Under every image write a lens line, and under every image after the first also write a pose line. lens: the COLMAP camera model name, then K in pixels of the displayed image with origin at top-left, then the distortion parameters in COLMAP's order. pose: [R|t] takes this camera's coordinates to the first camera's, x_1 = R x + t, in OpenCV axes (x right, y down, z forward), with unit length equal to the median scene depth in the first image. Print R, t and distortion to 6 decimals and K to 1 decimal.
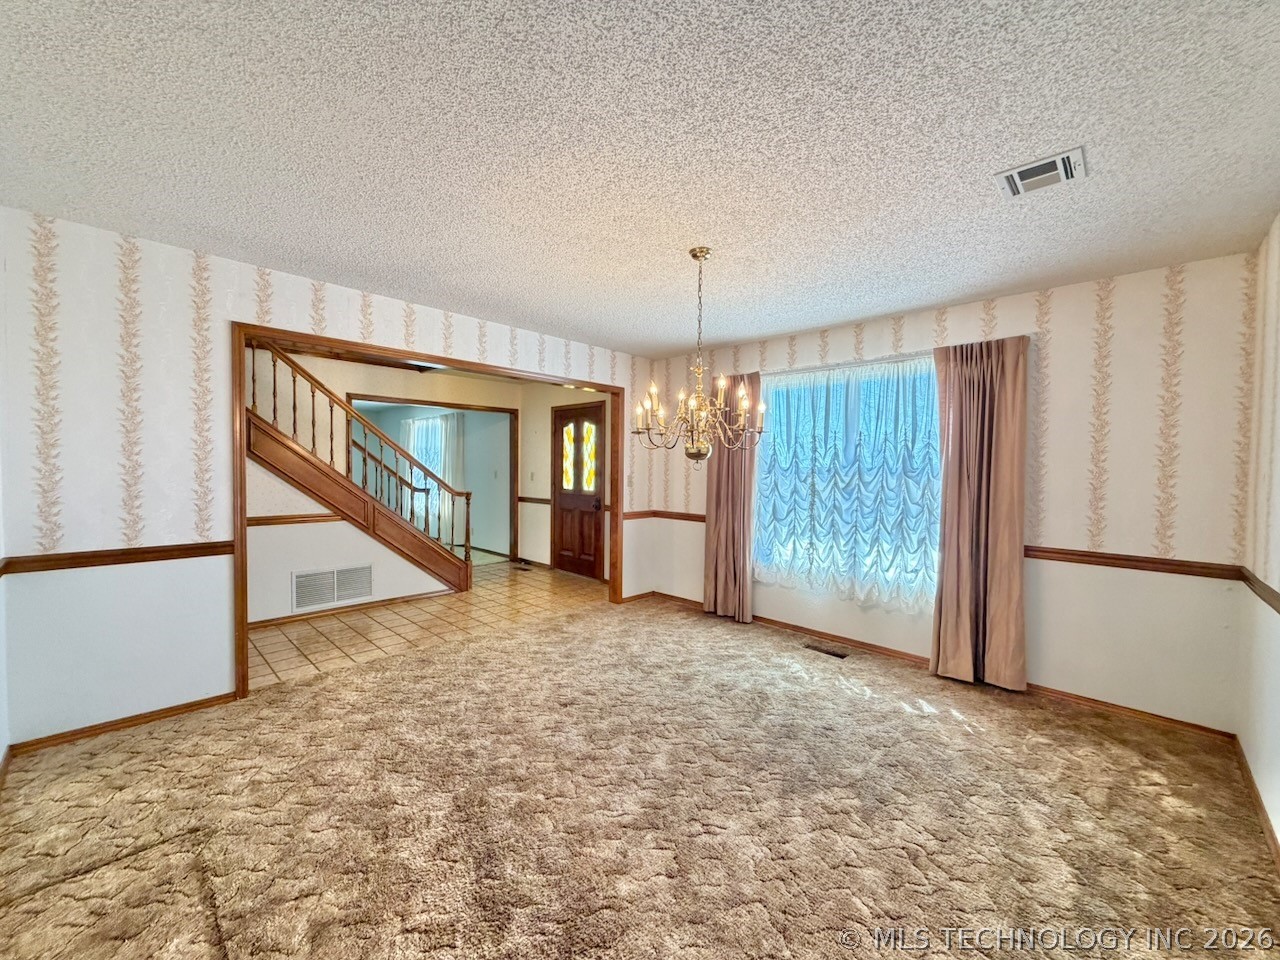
lens RADIAL K [[510.3, 0, 640.0], [0, 510.3, 480.0], [0, 0, 1]] dist [0.001538, -0.000053]
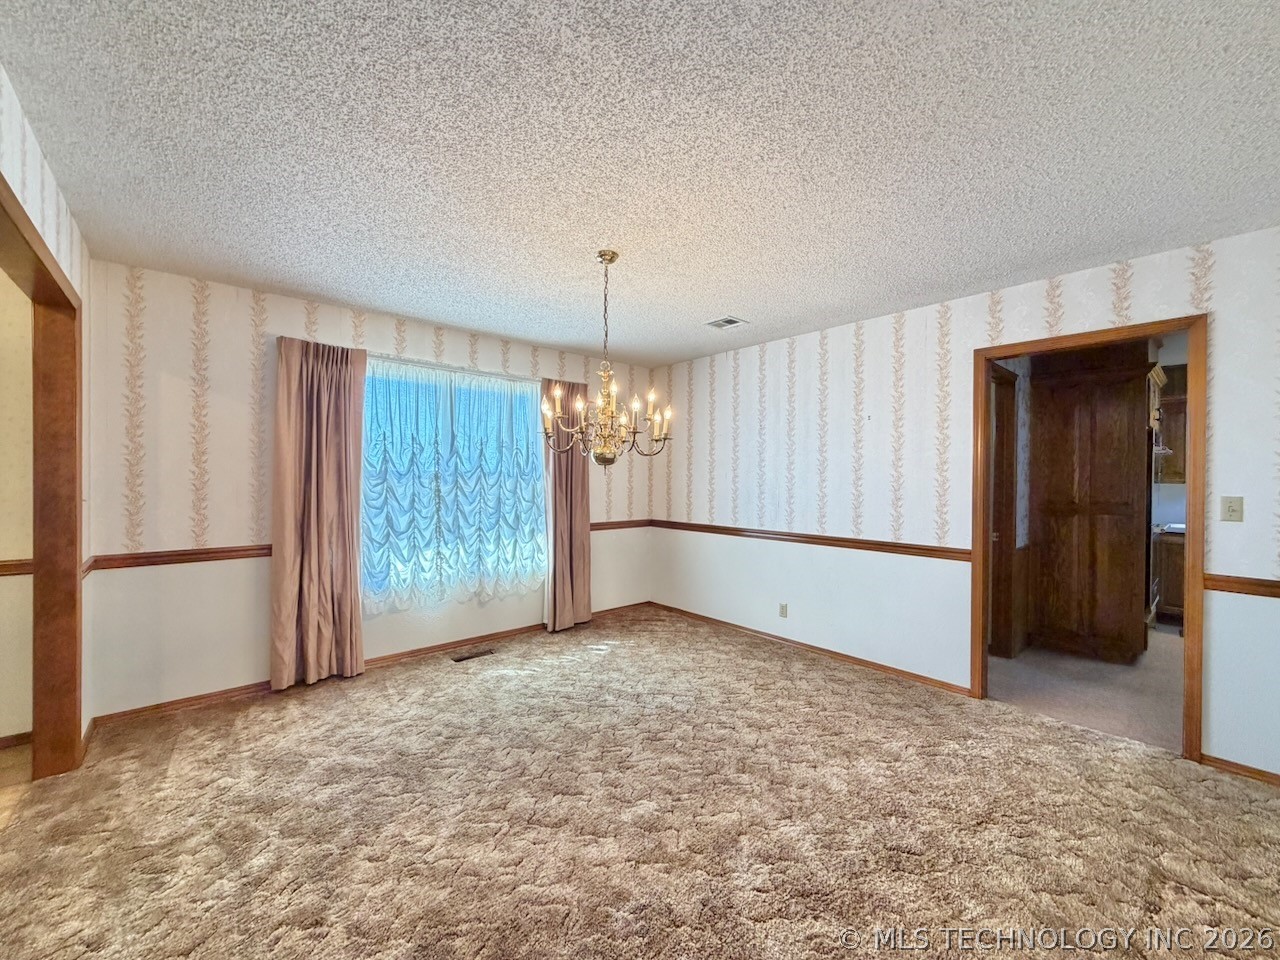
lens RADIAL K [[510.3, 0, 640.0], [0, 510.3, 480.0], [0, 0, 1]] dist [0.001538, -0.000053]
pose [[0.076029, -0.022439, 0.996853, -0.564285], [0.016290, 0.999641, 0.021259, -0.022708], [-0.996973, 0.014623, 0.076367, 0.559950]]
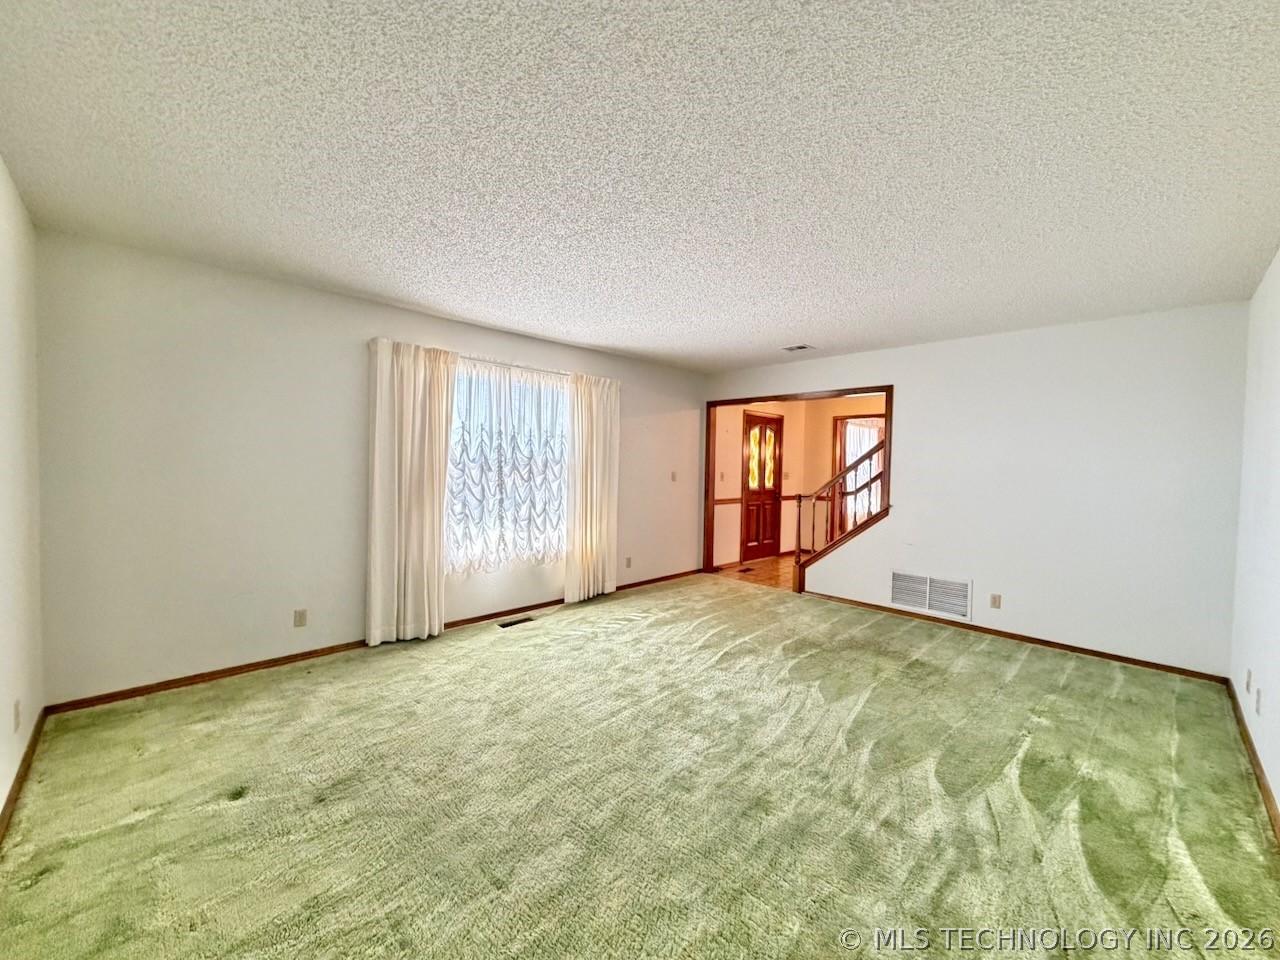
lens RADIAL K [[506.8, 0, 636.3], [0, 506.8, 478.0], [0, 0, 1]] dist [-0.000060, -0.000243]
pose [[0.042033, -0.051579, 0.997784, -2.004182], [0.009596, 0.998641, 0.051219, -0.097373], [-0.999070, 0.007422, 0.042471, 1.927173]]
